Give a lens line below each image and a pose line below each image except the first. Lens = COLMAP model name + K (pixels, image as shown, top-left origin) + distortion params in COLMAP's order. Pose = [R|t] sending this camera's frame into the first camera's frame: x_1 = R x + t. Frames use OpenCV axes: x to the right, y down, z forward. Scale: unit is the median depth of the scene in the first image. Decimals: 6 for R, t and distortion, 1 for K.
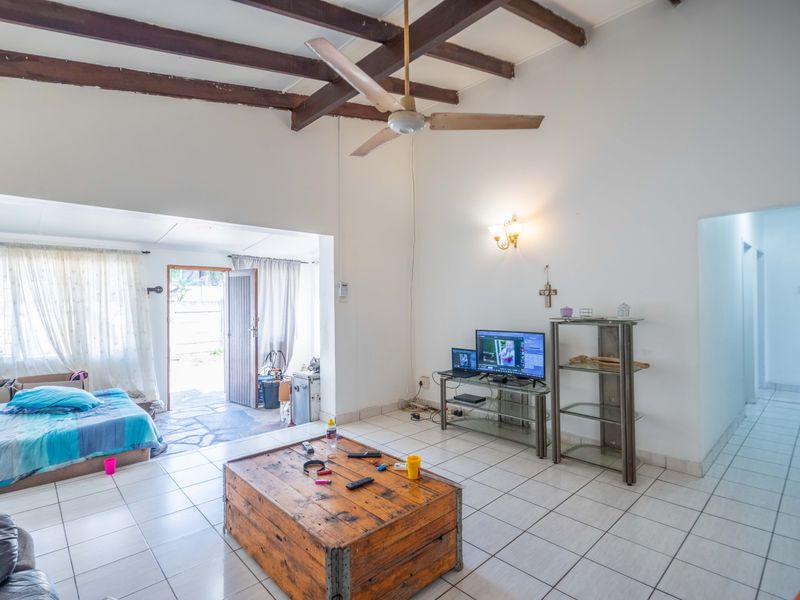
lens RADIAL K [[402.6, 0, 393.1], [0, 402.6, 300.0], [0, 0, 1]] dist [-0.001911, -0.000940]
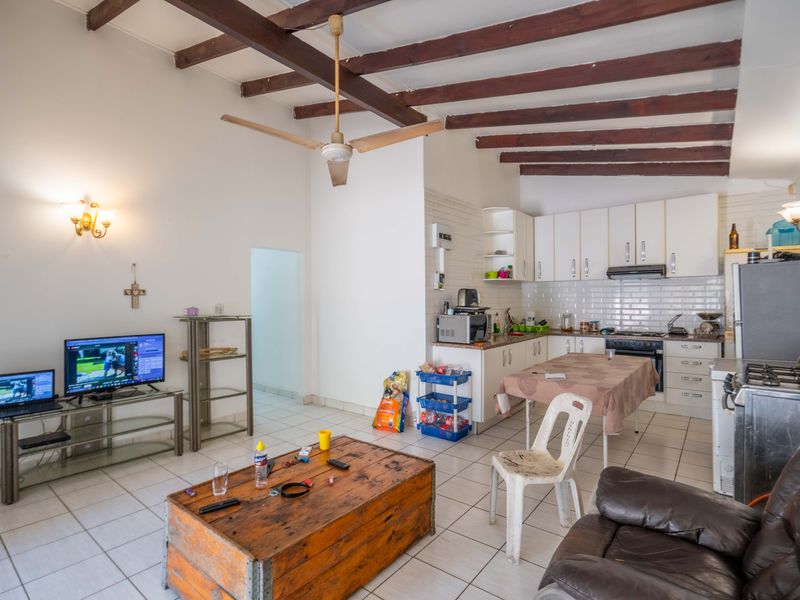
lens RADIAL K [[402.6, 0, 395.7], [0, 402.6, 303.1], [0, 0, 1]] dist [-0.001911, -0.000940]
pose [[-0.147820, 0.006654, 0.988992, -0.597138], [0.002933, 0.999976, -0.006289, 0.013400], [-0.989010, 0.001971, -0.147836, 0.505701]]
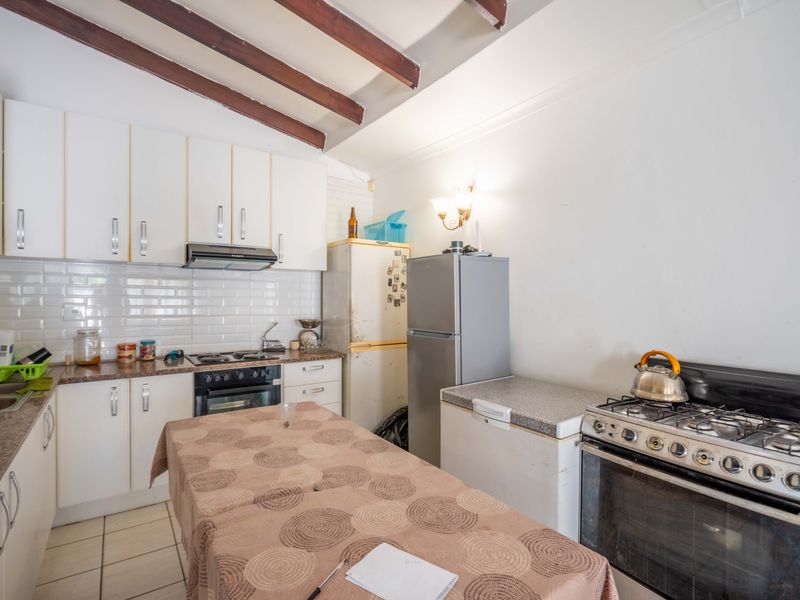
lens RADIAL K [[402.6, 0, 391.0], [0, 402.6, 302.1], [0, 0, 1]] dist [-0.001911, -0.000940]
pose [[-0.988602, 0.005863, 0.150435, 0.078676], [0.005593, 0.999982, -0.002217, 0.002030], [-0.150445, -0.001350, -0.988617, 0.303869]]
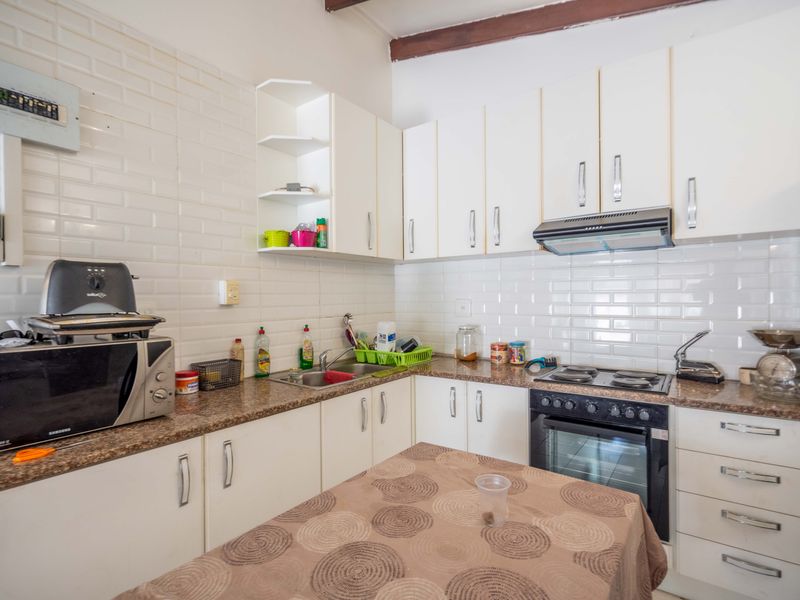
lens RADIAL K [[402.6, 0, 395.4], [0, 402.6, 302.1], [0, 0, 1]] dist [-0.001911, -0.000940]
pose [[-0.182567, 0.006727, 0.983170, 0.029743], [0.002880, 0.999976, -0.006307, 0.007187], [-0.983189, 0.001680, -0.182582, -0.030737]]
